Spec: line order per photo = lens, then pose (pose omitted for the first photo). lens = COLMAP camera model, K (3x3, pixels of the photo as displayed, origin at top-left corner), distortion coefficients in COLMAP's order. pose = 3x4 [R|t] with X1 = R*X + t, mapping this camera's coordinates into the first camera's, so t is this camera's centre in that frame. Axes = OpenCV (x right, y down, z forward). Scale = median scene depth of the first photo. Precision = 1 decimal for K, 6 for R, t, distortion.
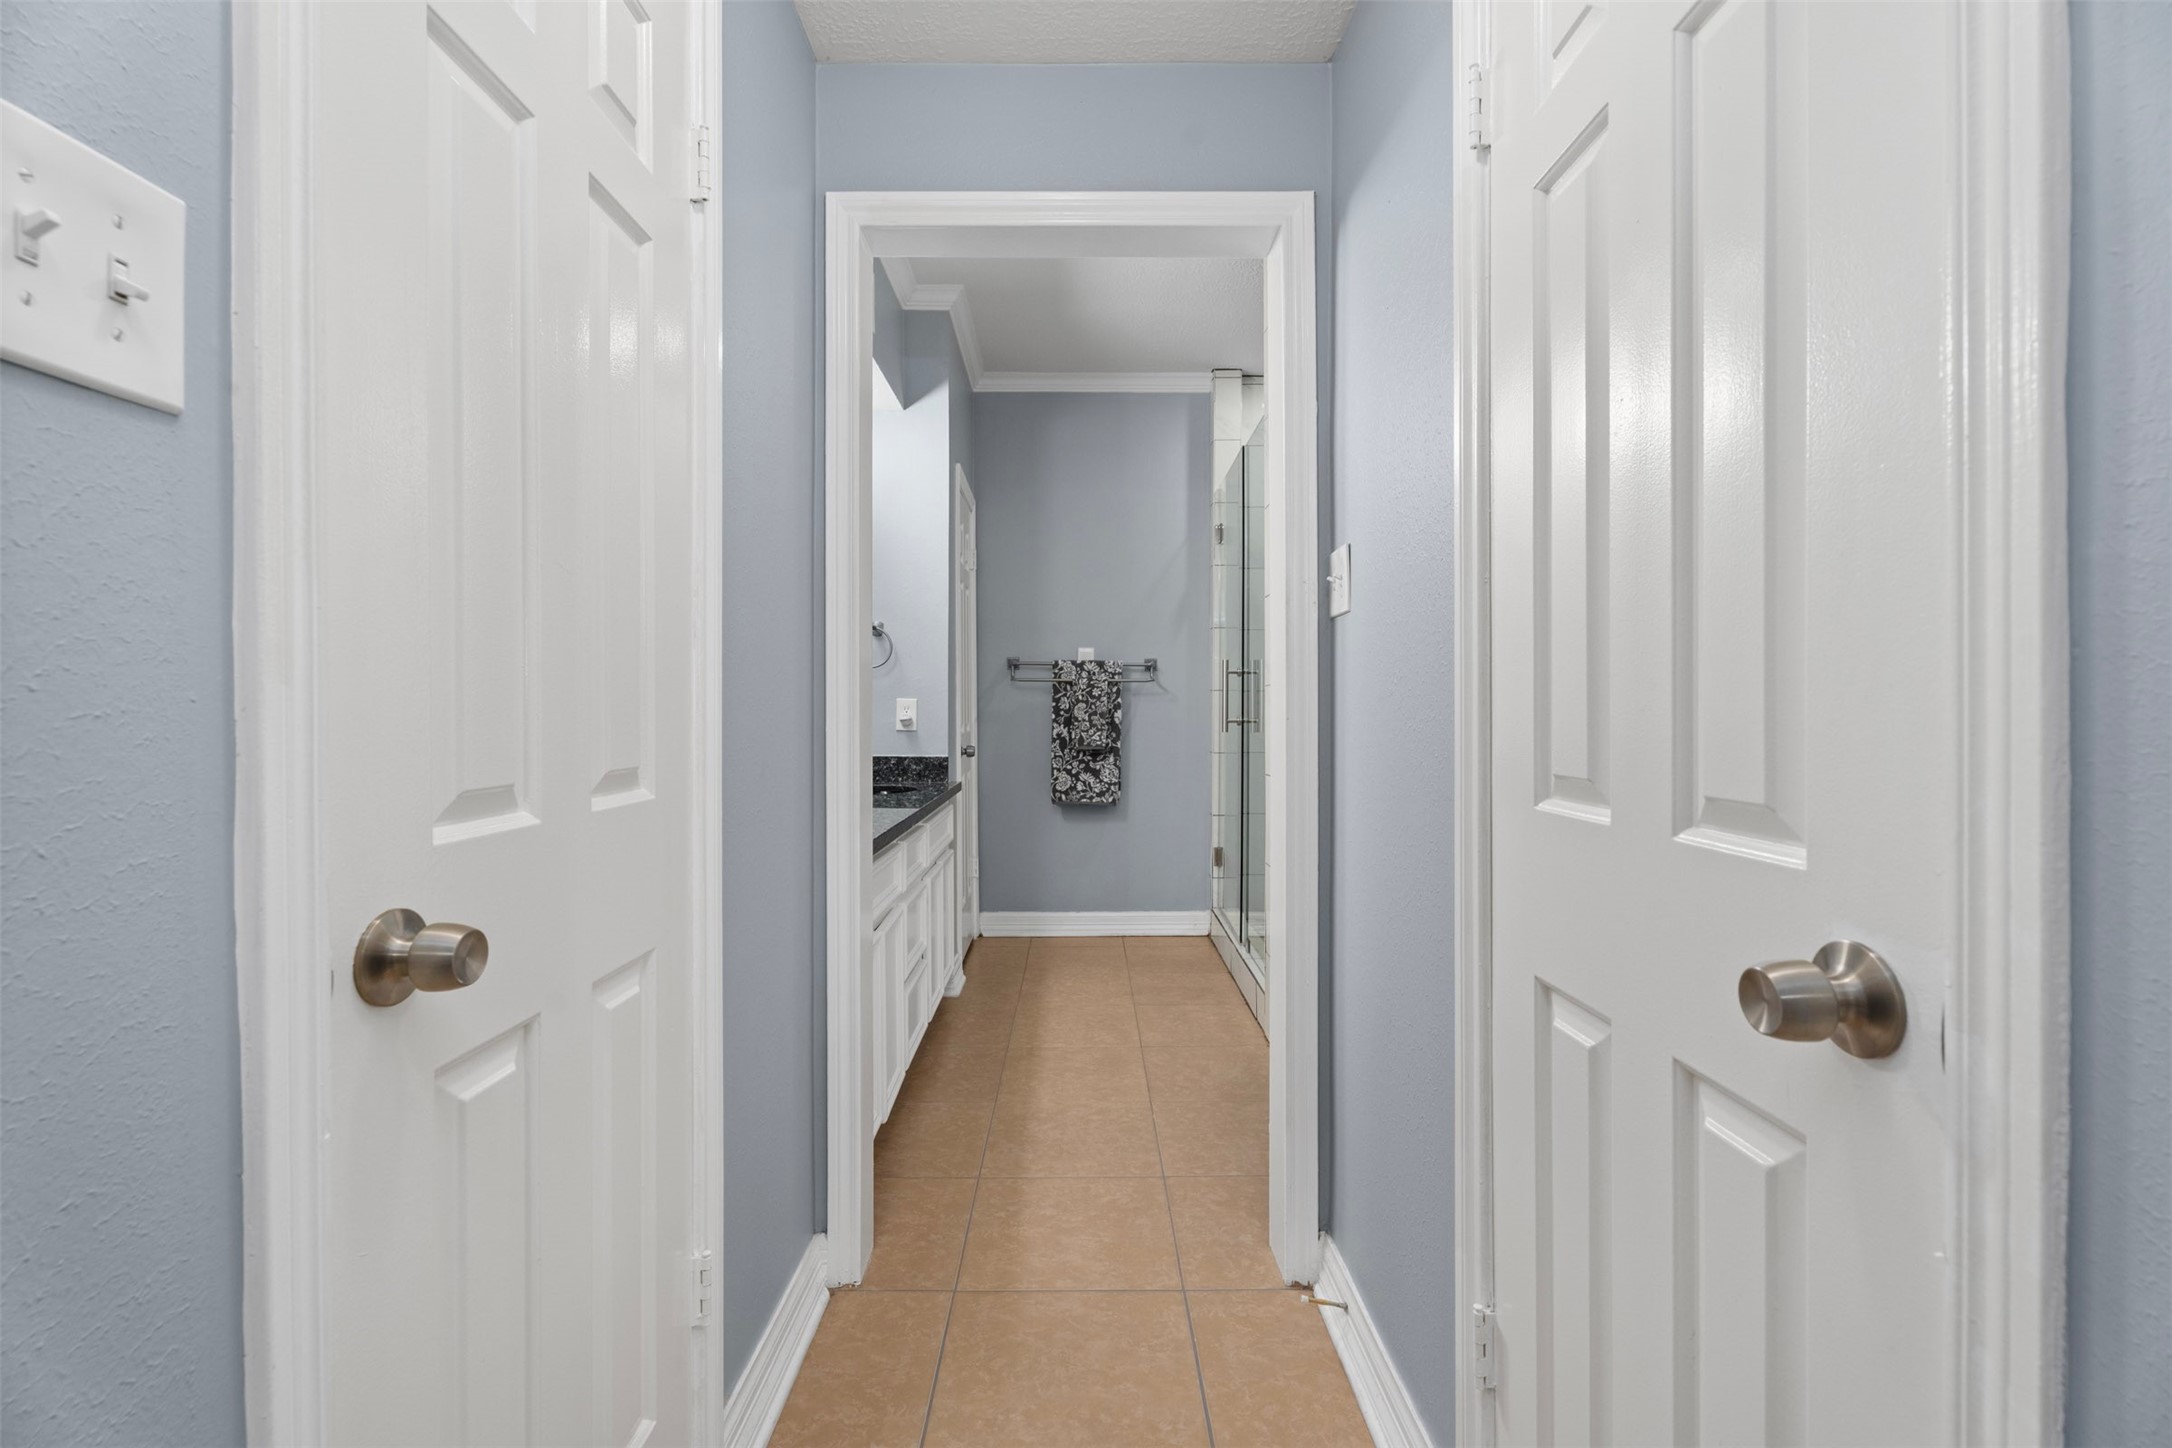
lens RADIAL K [[974.0, 0, 1085.9], [0, 974.0, 715.3], [0, 0, 1]] dist [0.002075, 0.000022]
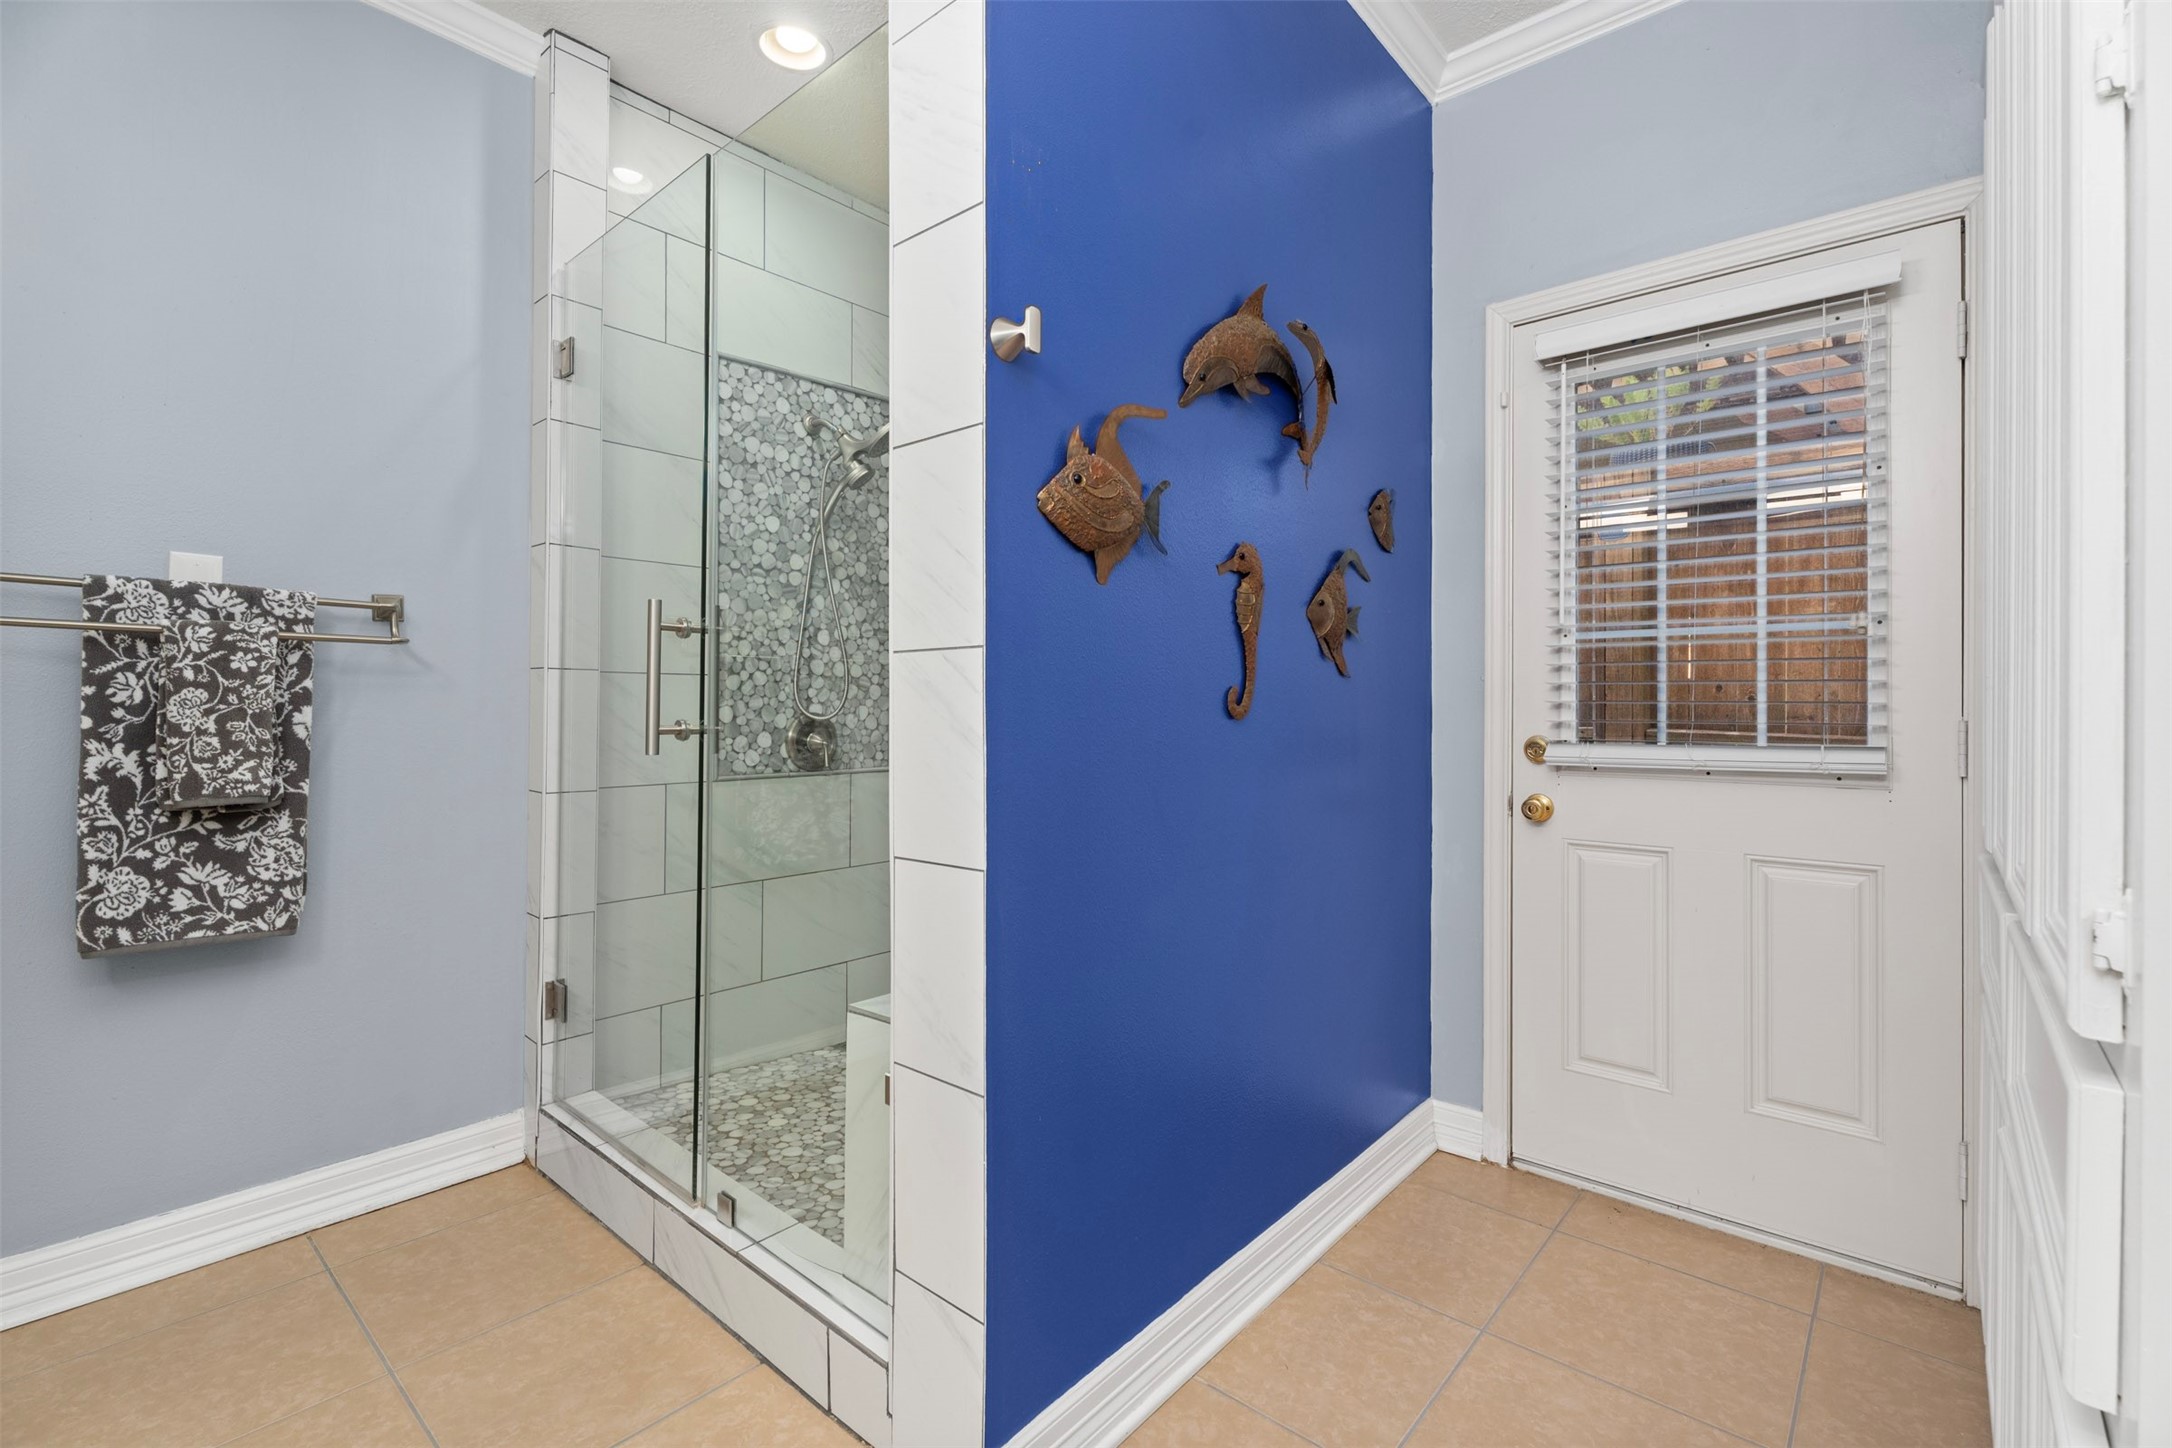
lens RADIAL K [[974.0, 0, 1088.6], [0, 974.0, 700.5], [0, 0, 1]] dist [0.002075, 0.000022]
pose [[0.657118, 0.007537, 0.753750, -0.062931], [0.002642, 0.999921, -0.012302, -0.001918], [-0.753783, 0.010075, 0.657046, 0.463690]]
